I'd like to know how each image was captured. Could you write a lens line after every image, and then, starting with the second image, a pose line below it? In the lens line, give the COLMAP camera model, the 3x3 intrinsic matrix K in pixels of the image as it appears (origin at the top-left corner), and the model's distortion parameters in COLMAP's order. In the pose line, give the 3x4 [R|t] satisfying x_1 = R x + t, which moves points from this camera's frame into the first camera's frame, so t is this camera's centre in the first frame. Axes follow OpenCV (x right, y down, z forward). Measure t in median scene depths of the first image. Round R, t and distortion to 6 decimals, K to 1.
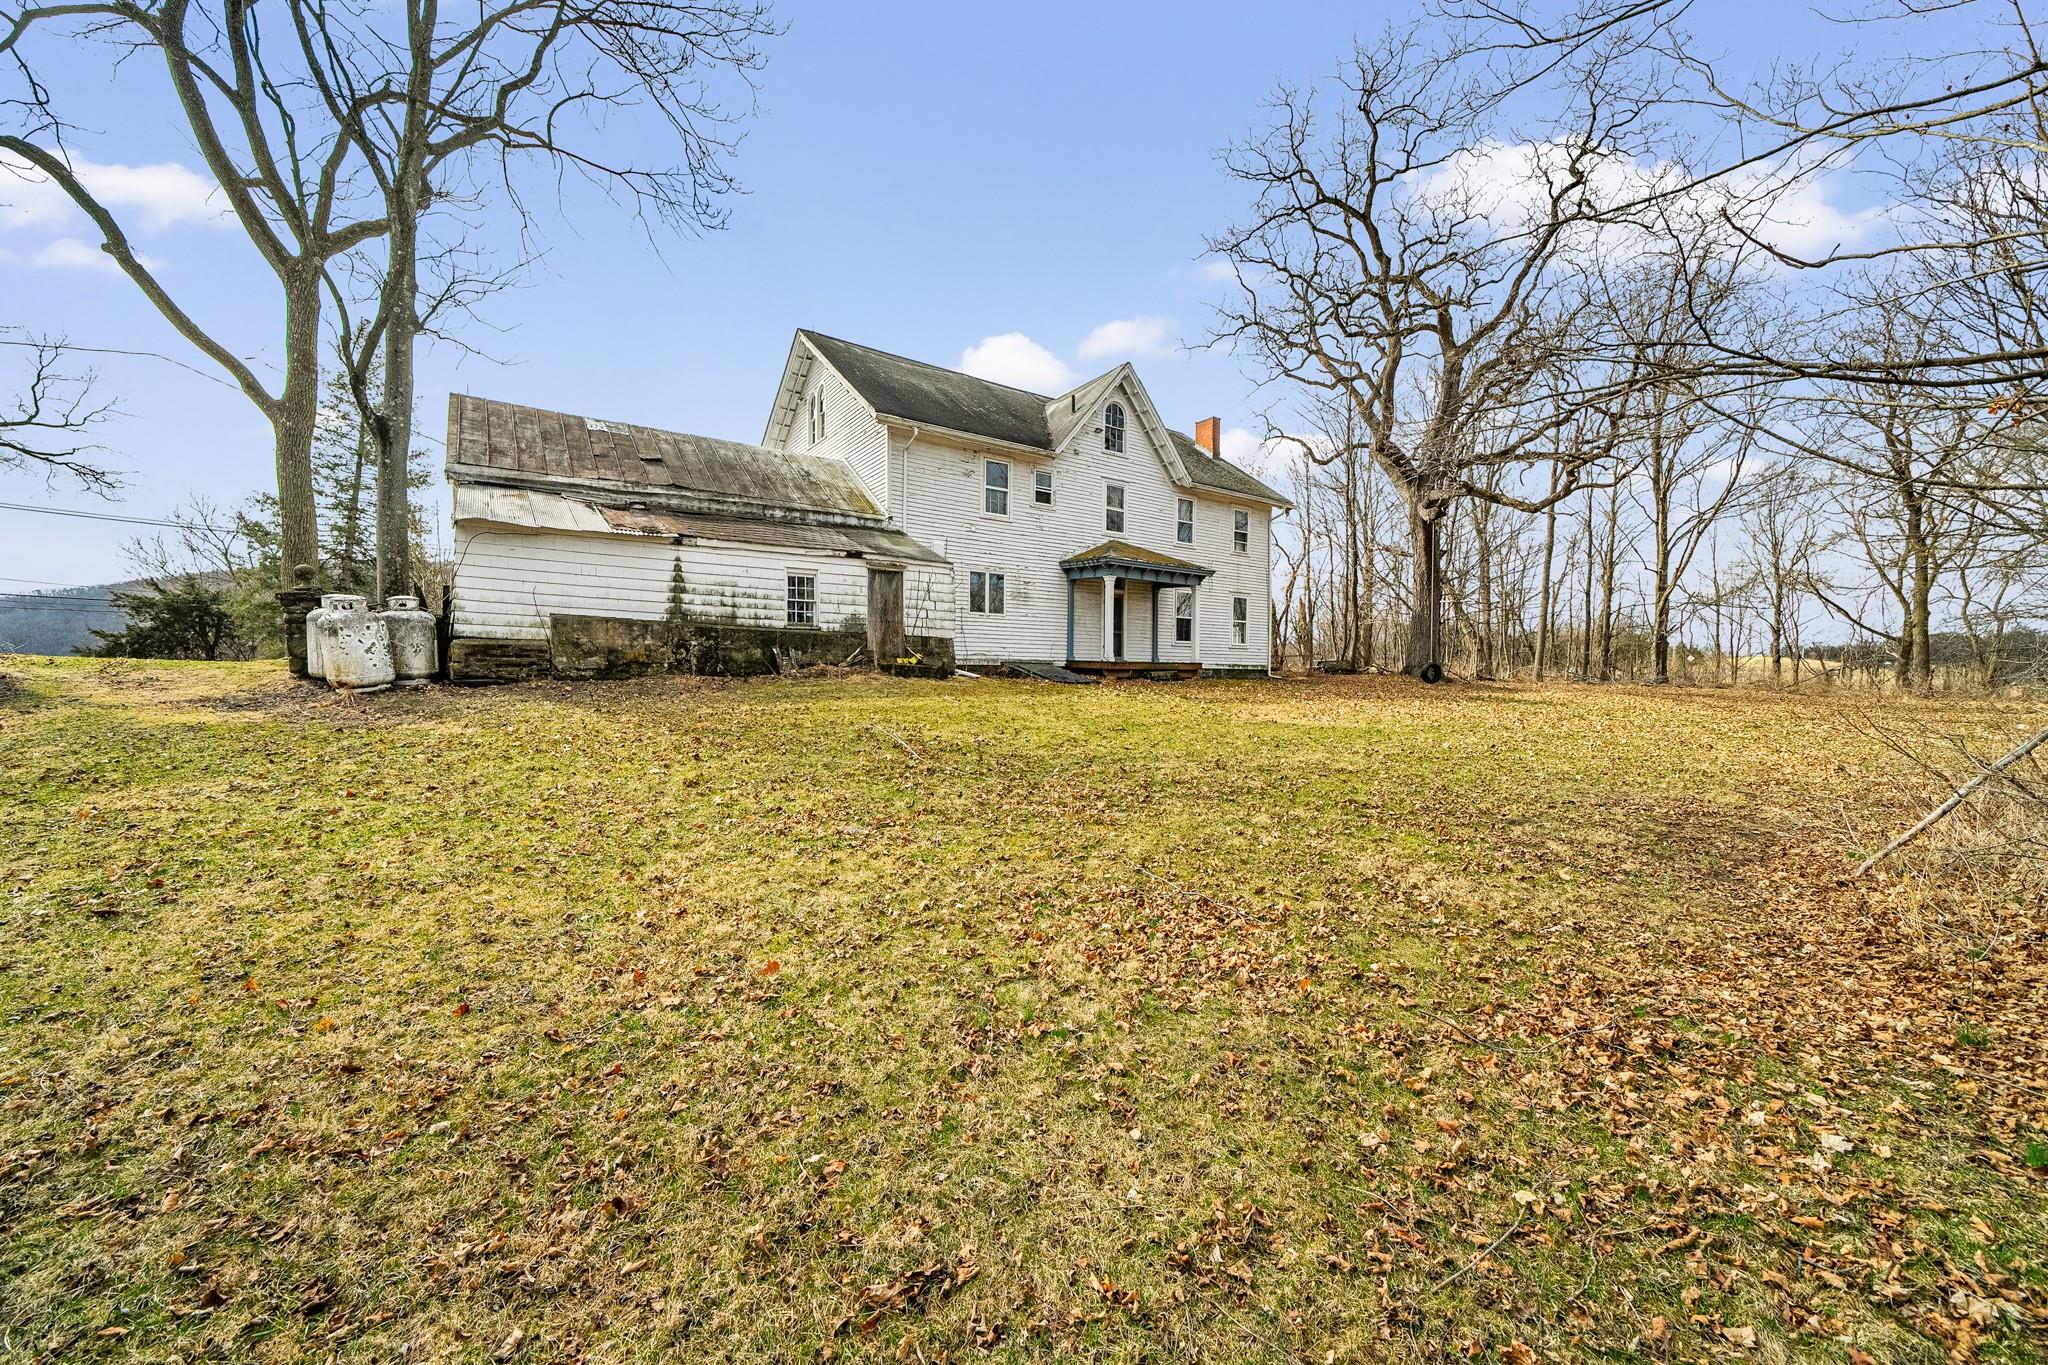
lens RADIAL K [[784.2, 0, 1026.4], [0, 784.2, 687.9], [0, 0, 1]] dist [-0.003588, 0.000051]
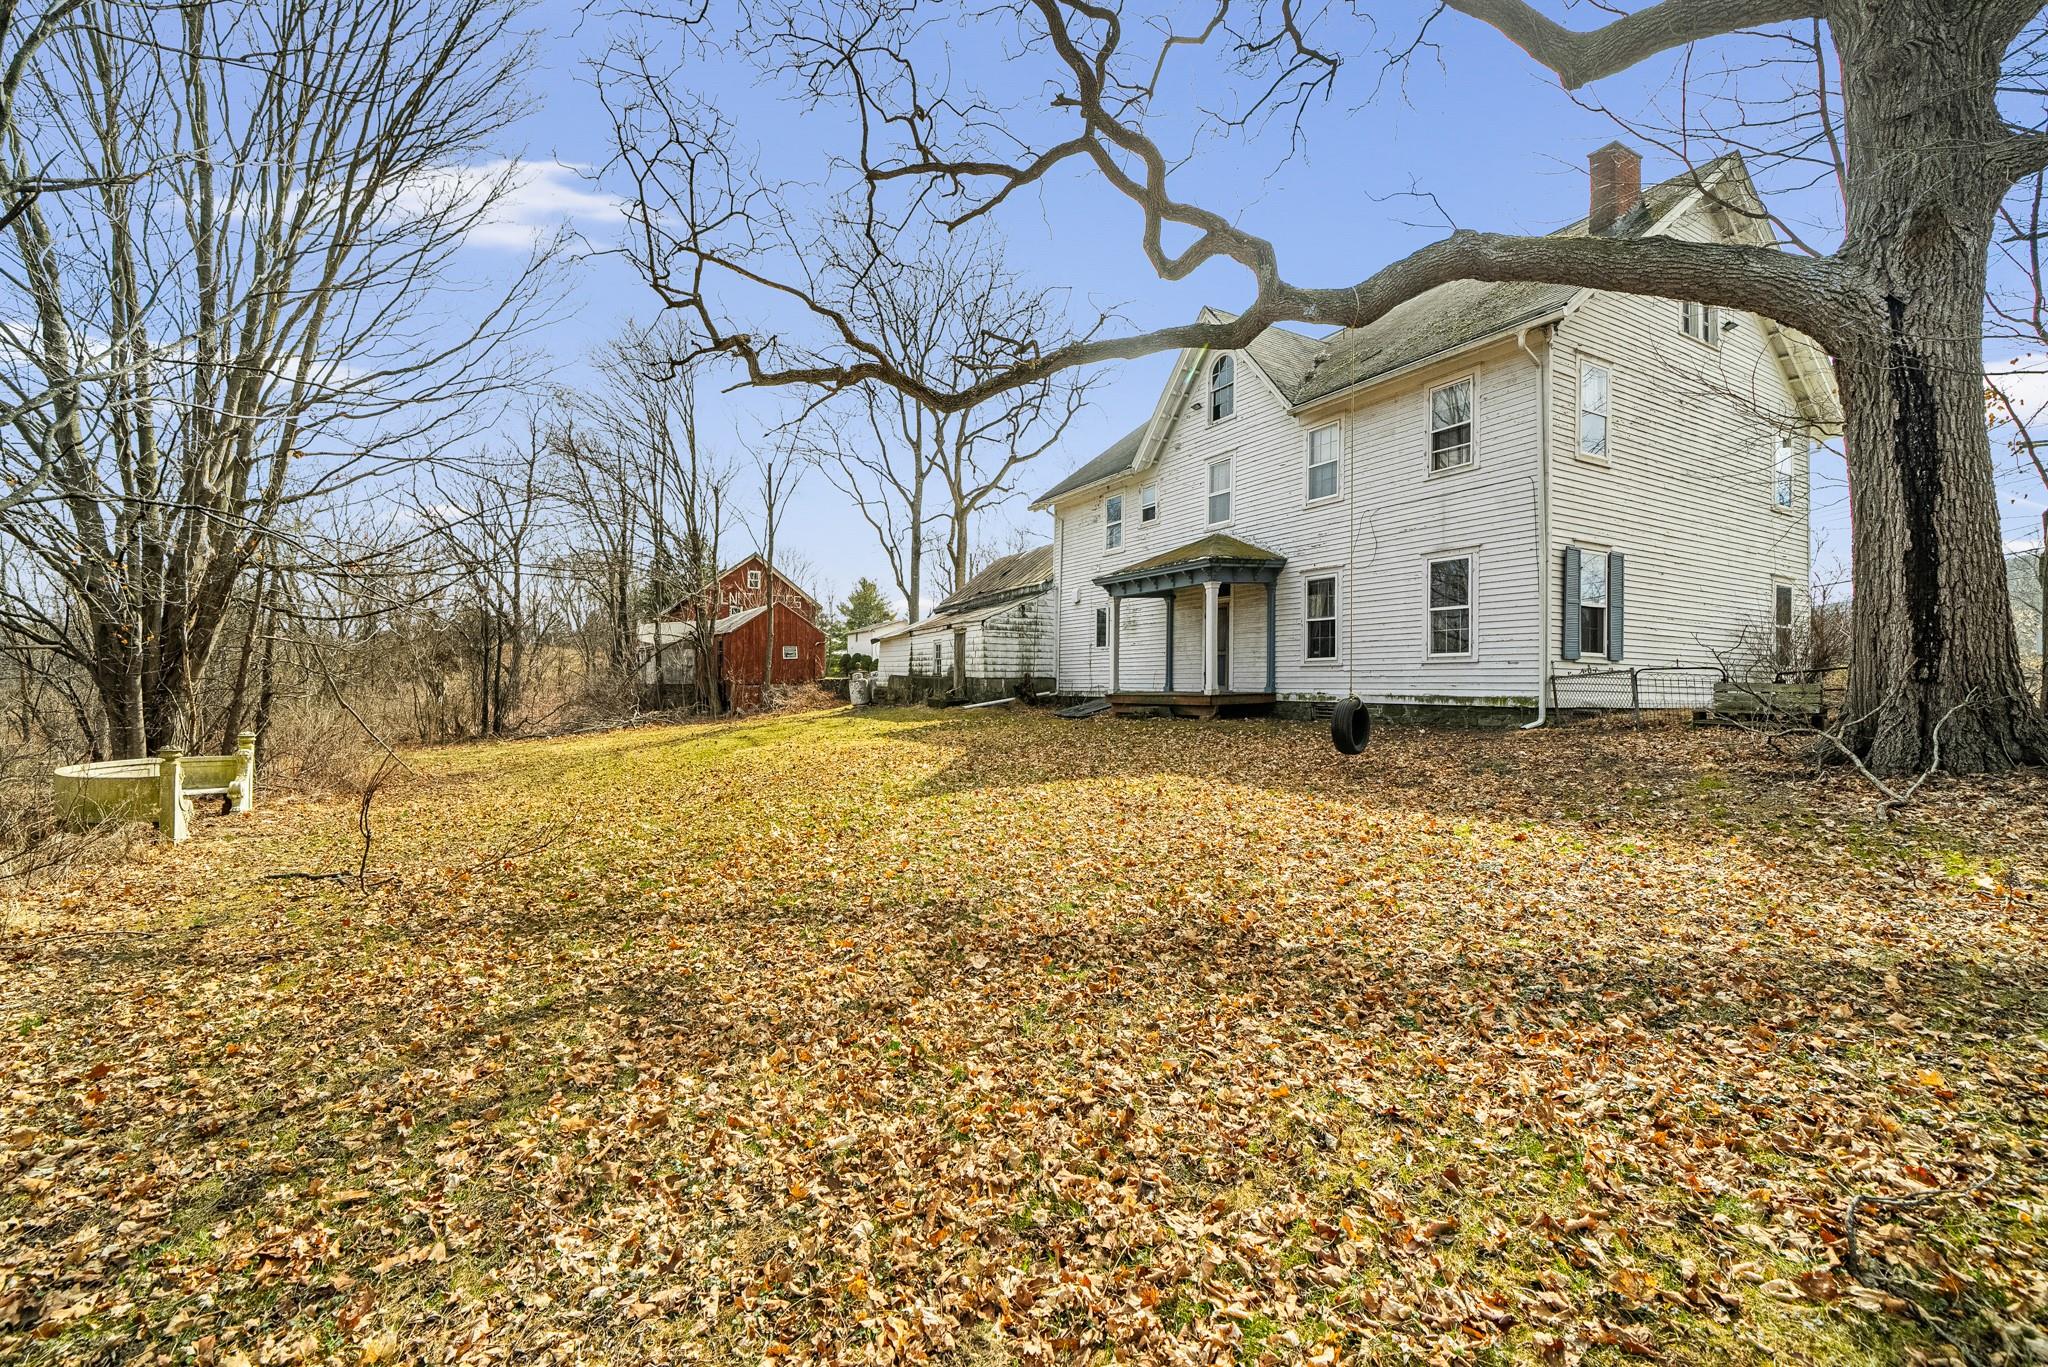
lens RADIAL K [[817.9, 0, 1021.5], [0, 817.9, 669.7], [0, 0, 1]] dist [-0.001295, -0.000030]
pose [[-0.121694, -0.020444, -0.992357, 1.221007], [-0.017958, 0.999670, -0.018392, -0.047706], [0.992405, 0.015582, -0.122021, 1.191426]]
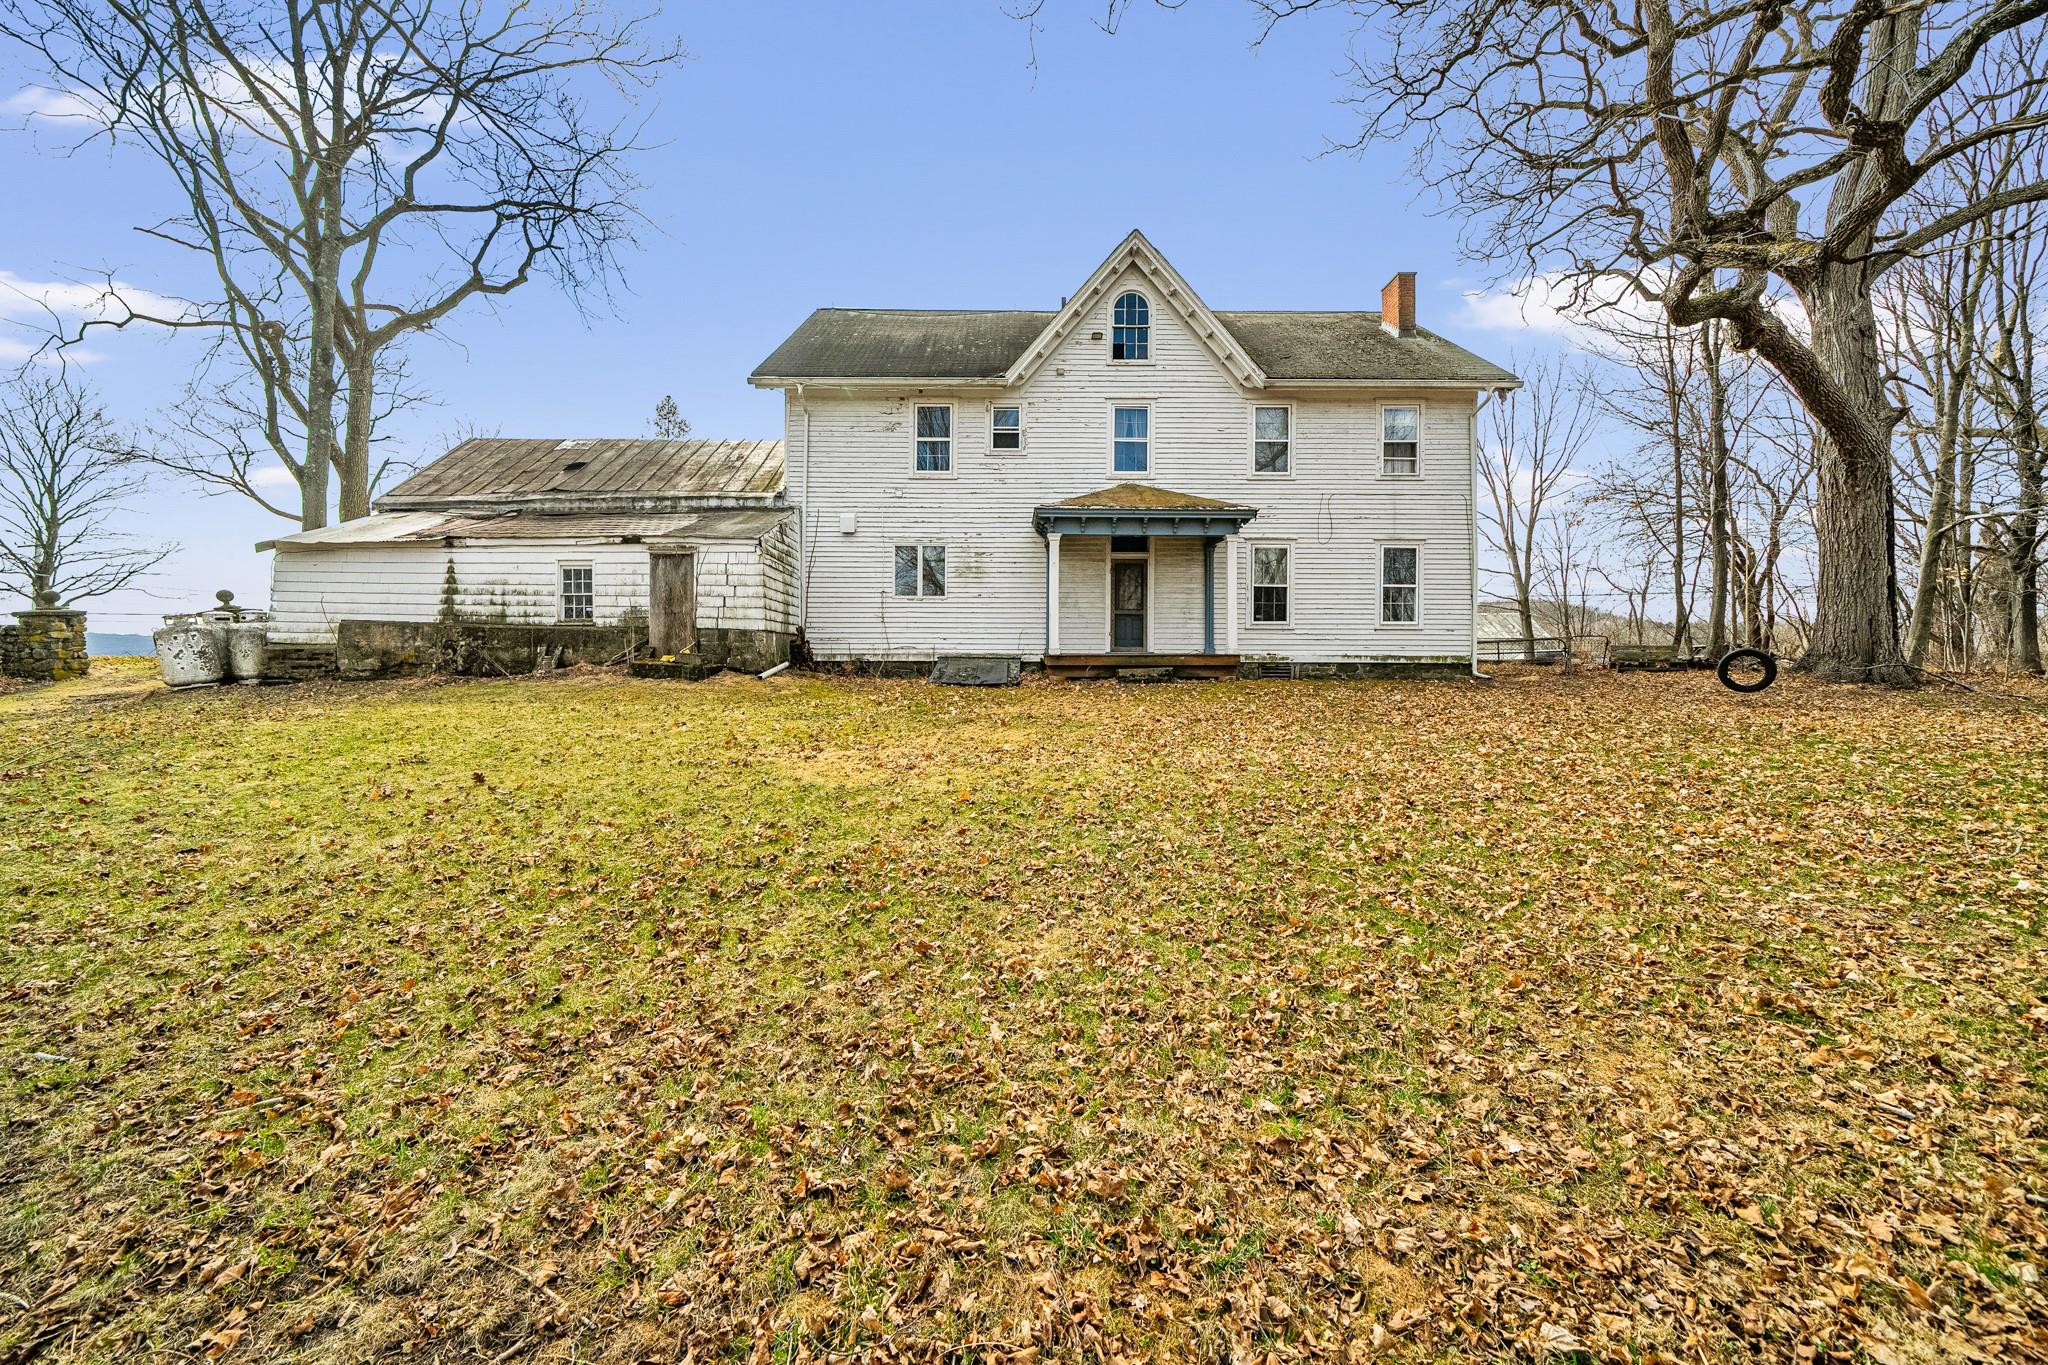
lens RADIAL K [[784.2, 0, 1052.8], [0, 784.2, 657.8], [0, 0, 1]] dist [-0.003588, 0.000051]
pose [[0.808345, -0.009598, -0.588631, 0.619616], [-0.007491, 0.999618, -0.026586, -0.014272], [0.588662, 0.025900, 0.807965, 0.510475]]
